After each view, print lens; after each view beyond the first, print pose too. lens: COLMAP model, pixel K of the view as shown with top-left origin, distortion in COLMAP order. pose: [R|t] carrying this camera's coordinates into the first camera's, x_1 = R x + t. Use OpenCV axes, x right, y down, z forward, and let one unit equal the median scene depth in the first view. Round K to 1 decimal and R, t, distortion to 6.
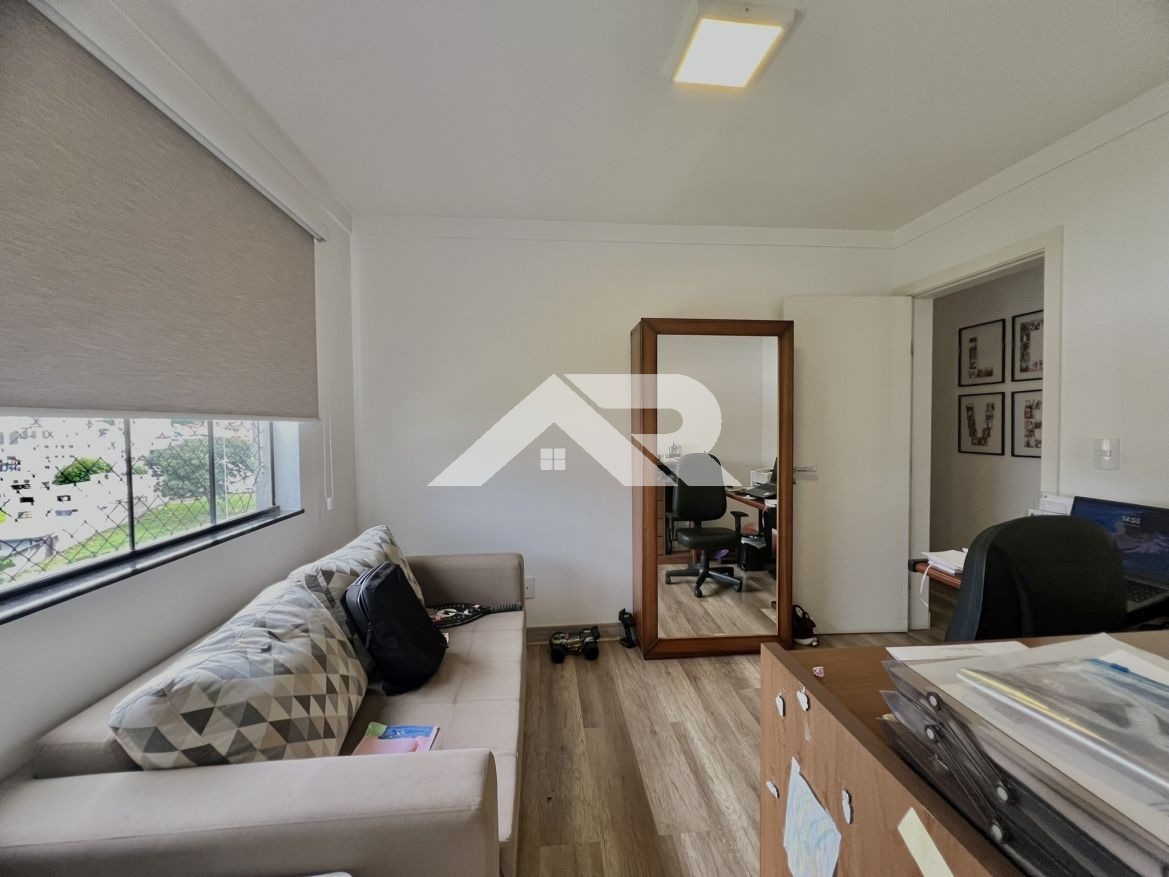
lens RADIAL K [[468.0, 0, 584.5], [0, 468.0, 438.5], [0, 0, 1]] dist [0.002060, -0.000047]
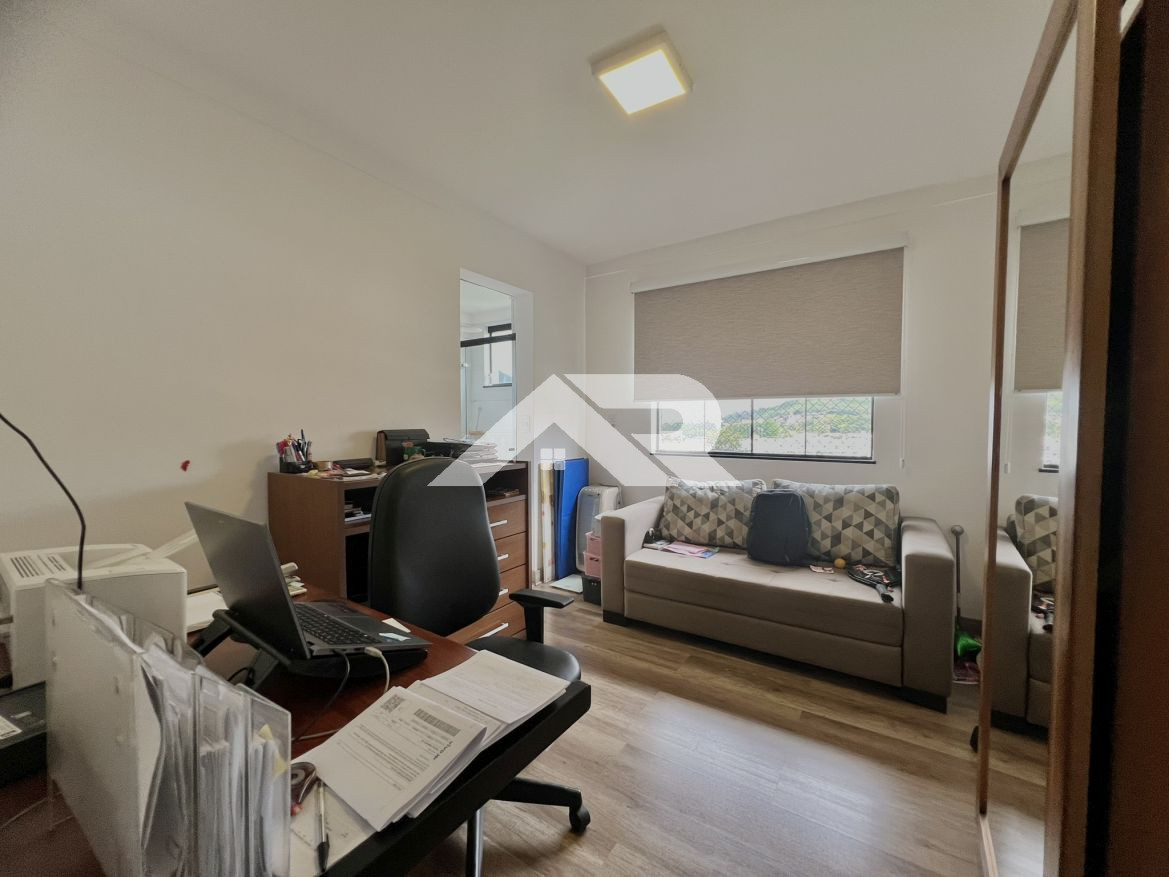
lens RADIAL K [[468.0, 0, 584.5], [0, 468.0, 438.5], [0, 0, 1]] dist [0.002060, -0.000047]
pose [[-0.627450, 0.035525, -0.777846, 1.387540], [-0.019073, 0.997958, 0.060962, 0.028027], [0.778424, 0.053086, -0.625491, 1.705631]]
